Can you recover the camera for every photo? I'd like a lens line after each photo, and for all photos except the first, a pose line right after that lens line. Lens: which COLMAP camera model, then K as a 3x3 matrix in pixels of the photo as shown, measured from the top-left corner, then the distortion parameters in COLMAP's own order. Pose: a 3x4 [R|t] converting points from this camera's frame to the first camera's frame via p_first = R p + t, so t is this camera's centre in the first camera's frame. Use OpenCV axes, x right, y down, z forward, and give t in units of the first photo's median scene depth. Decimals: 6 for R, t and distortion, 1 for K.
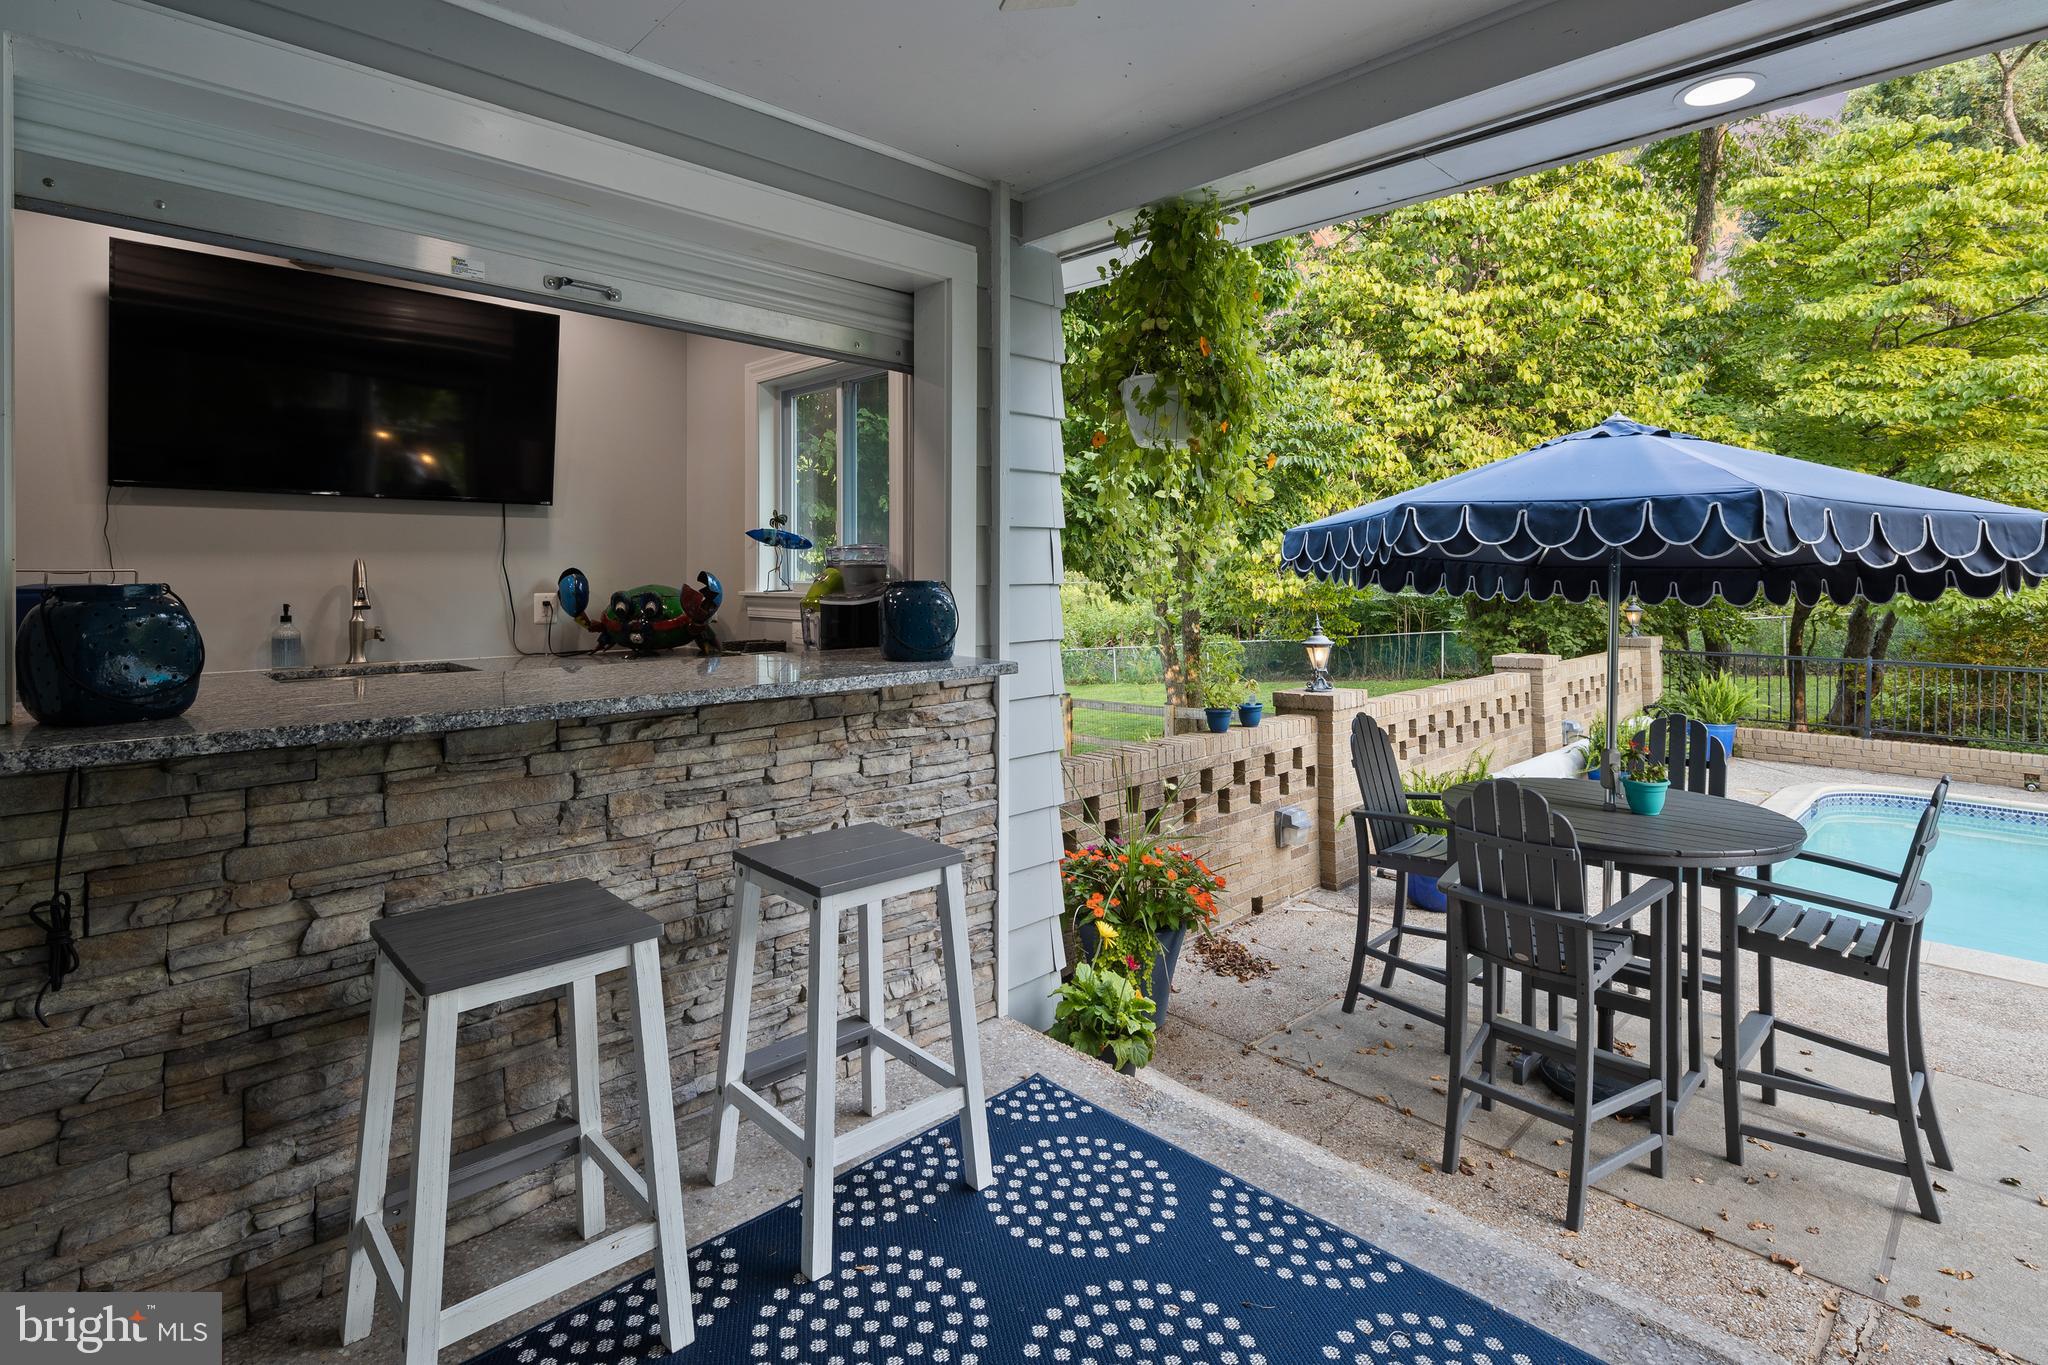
lens RADIAL K [[991.6, 0, 1032.6], [0, 991.6, 573.1], [0, 0, 1]] dist [-0.003606, -0.000410]
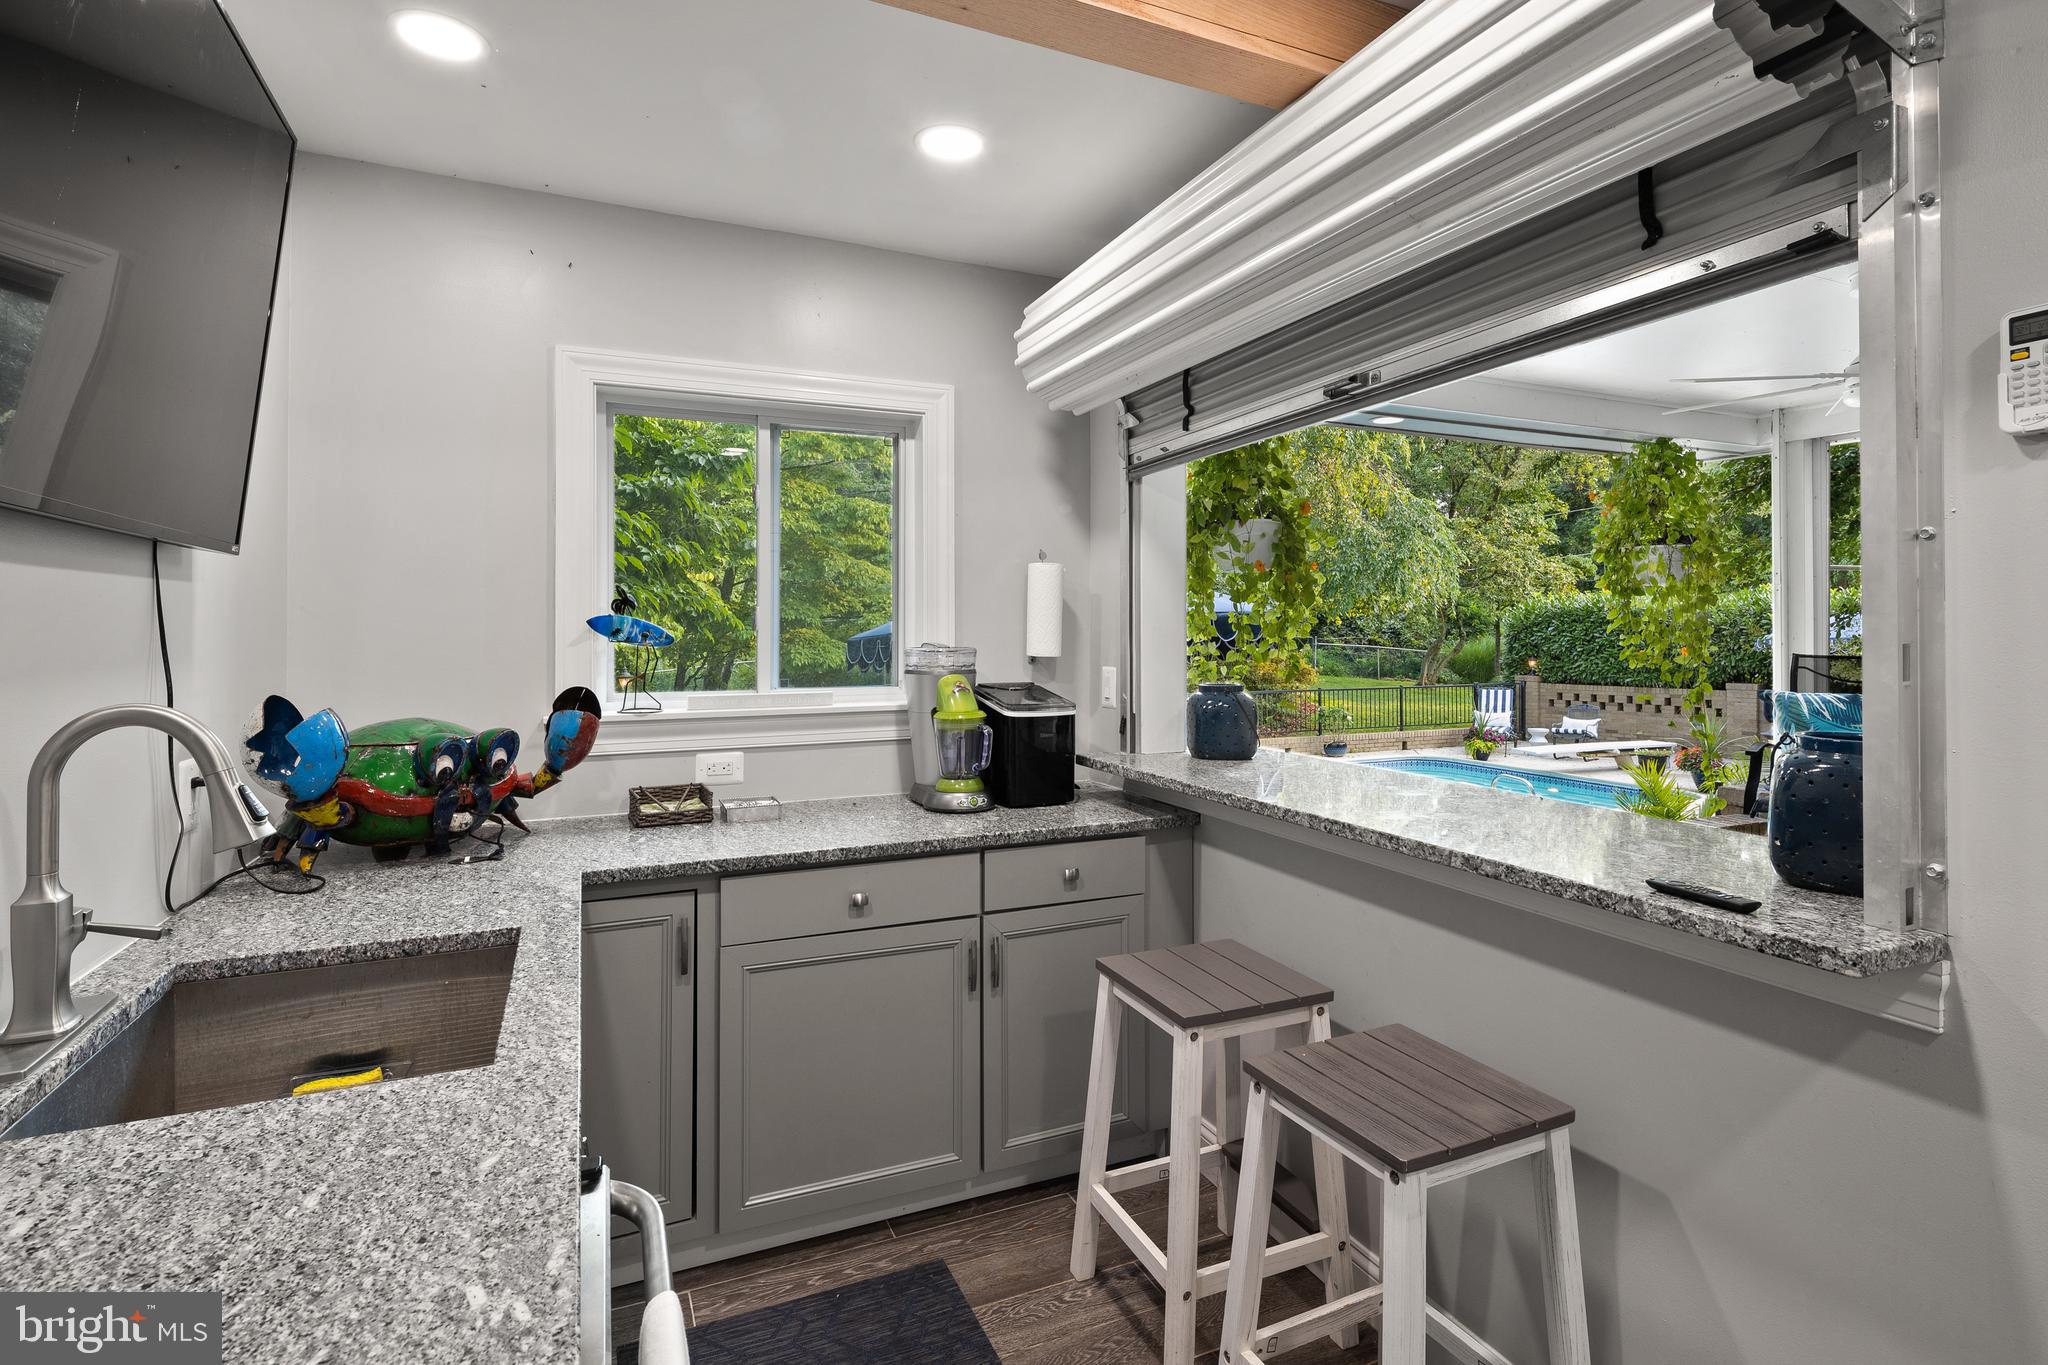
lens RADIAL K [[991.6, 0, 1023.4], [0, 991.6, 625.1], [0, 0, 1]] dist [-0.003606, -0.000410]
pose [[0.352566, 0.007289, 0.935759, -0.711216], [-0.004743, 0.999971, -0.006002, -0.032923], [-0.935775, -0.002323, 0.352590, 0.485679]]
